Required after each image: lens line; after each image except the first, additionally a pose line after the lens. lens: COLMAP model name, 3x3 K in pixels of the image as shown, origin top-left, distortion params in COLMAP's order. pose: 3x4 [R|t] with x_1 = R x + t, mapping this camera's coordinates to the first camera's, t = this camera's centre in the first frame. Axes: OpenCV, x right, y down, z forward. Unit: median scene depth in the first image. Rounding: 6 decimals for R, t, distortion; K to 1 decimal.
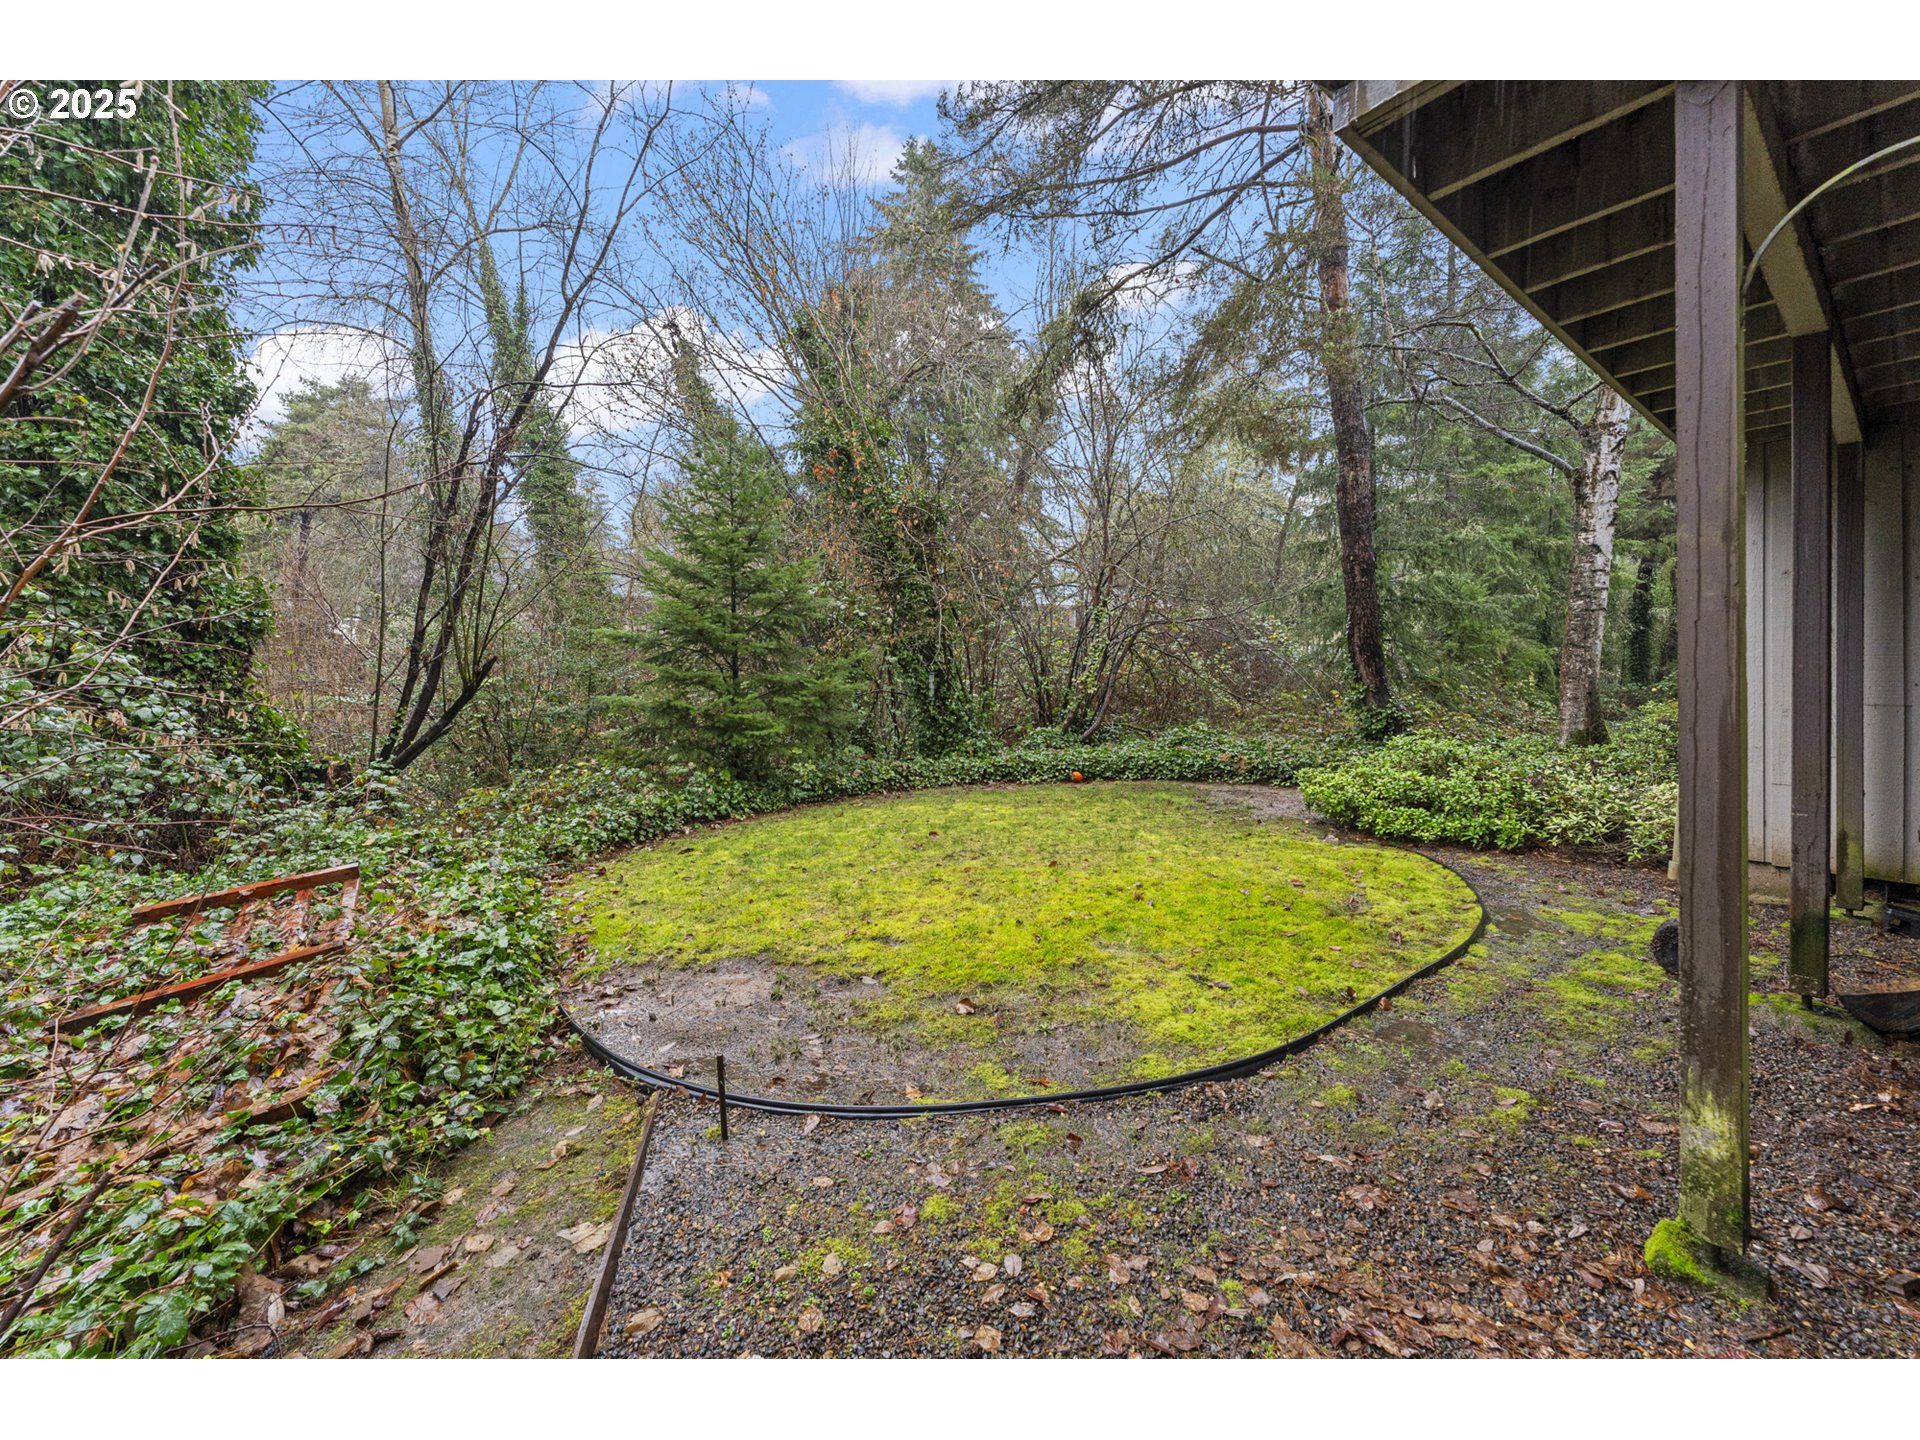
lens RADIAL K [[815.4, 0, 960.2], [0, 815.4, 716.5], [0, 0, 1]] dist [-0.002197, -0.000120]
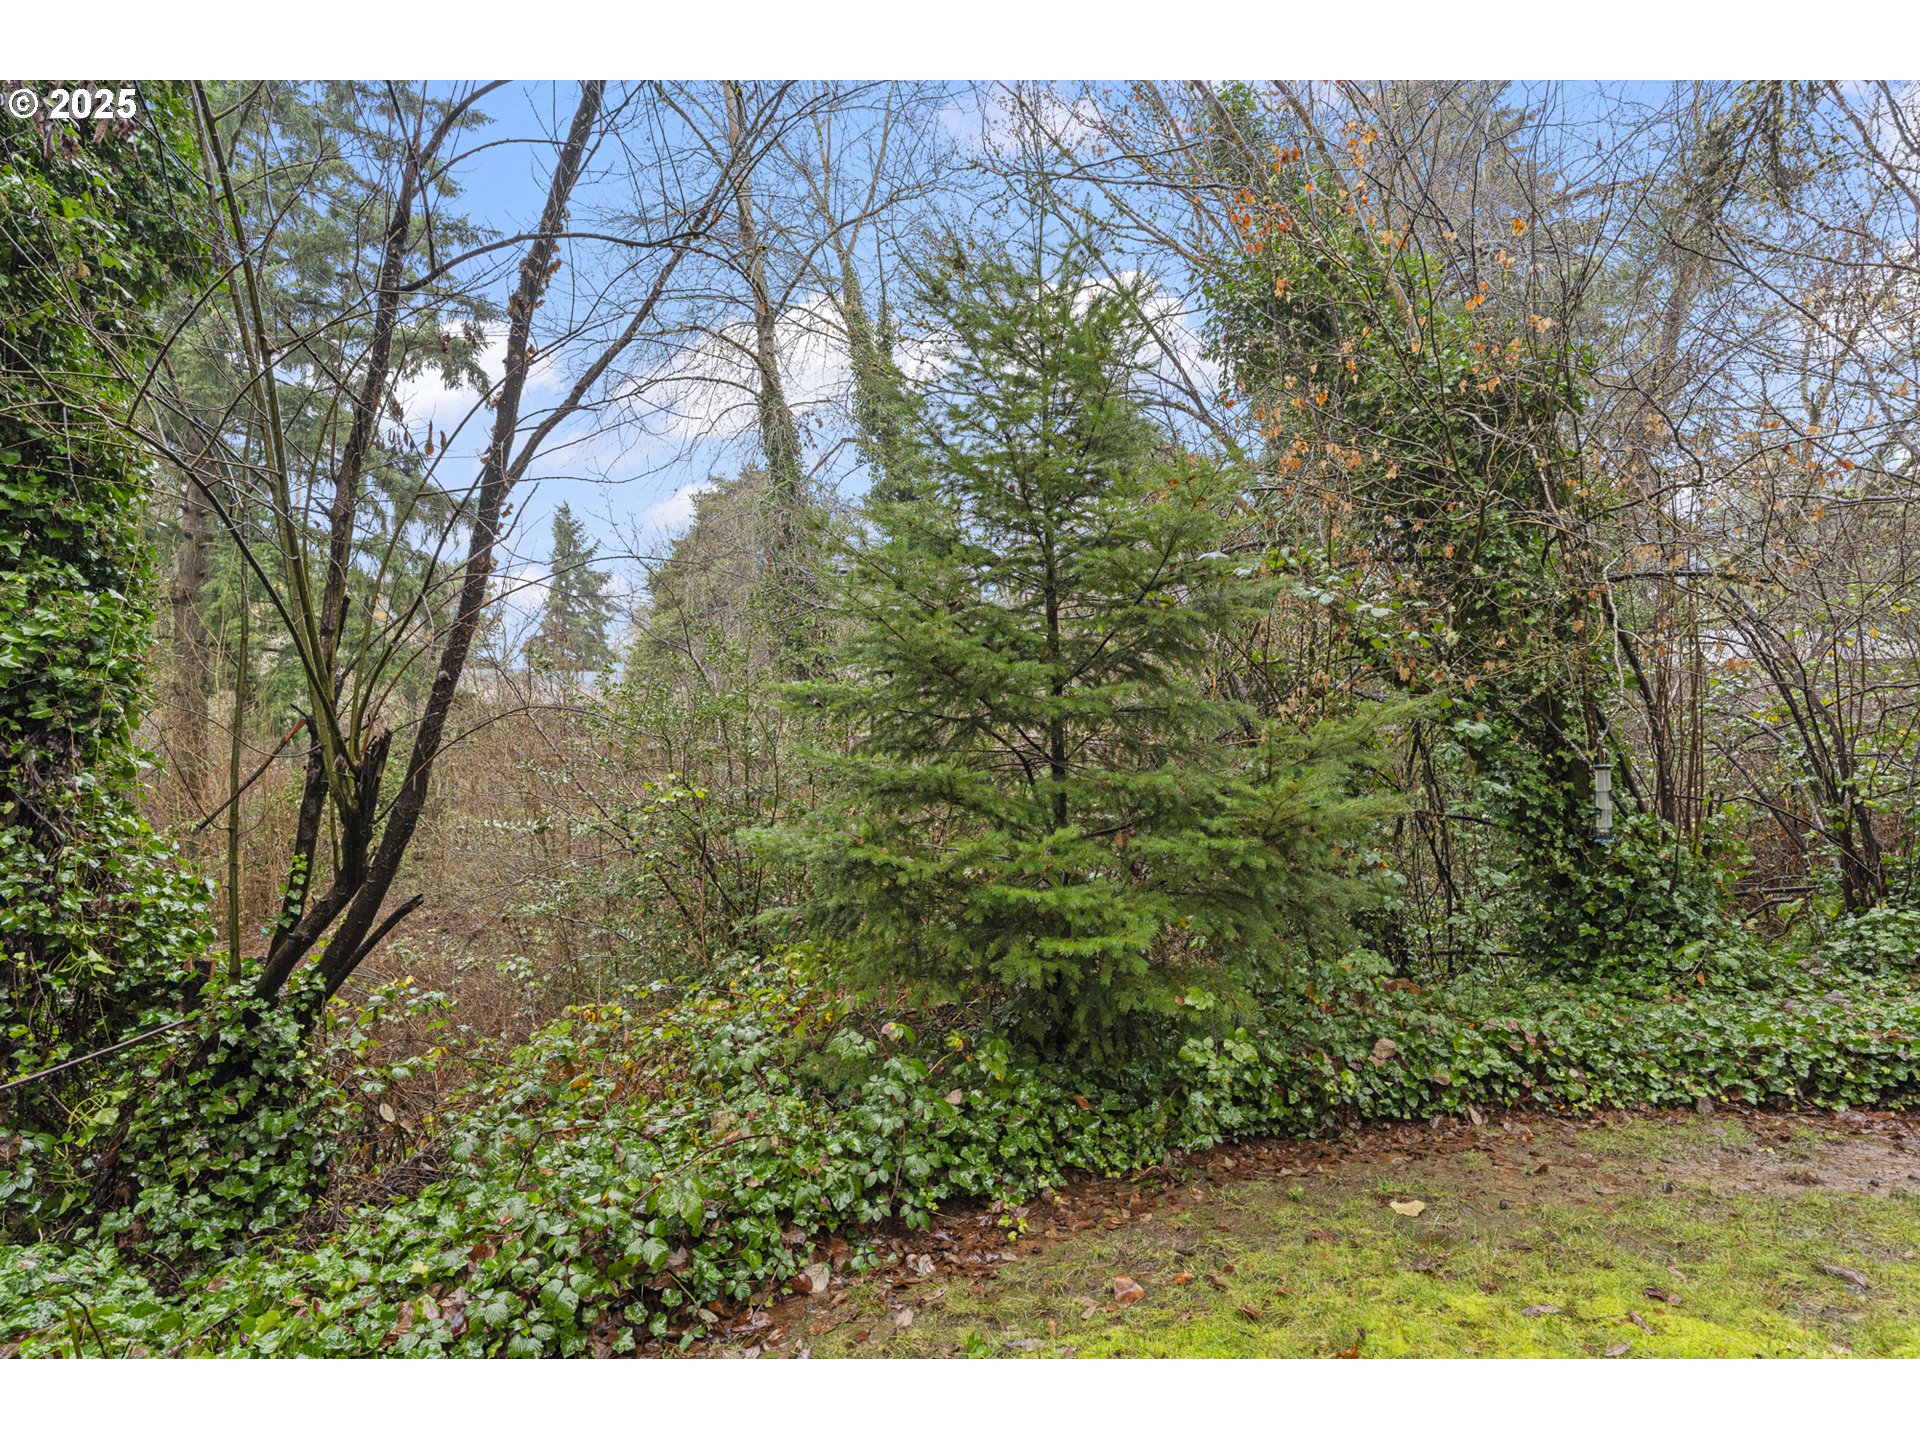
lens RADIAL K [[770.7, 0, 1037.9], [0, 770.7, 711.0], [0, 0, 1]] dist [-0.000755, -0.000126]
pose [[0.878805, -0.059302, -0.473482, -0.088624], [-0.013903, 0.988644, -0.149630, -0.023305], [0.476978, 0.138078, 0.868001, 0.594915]]
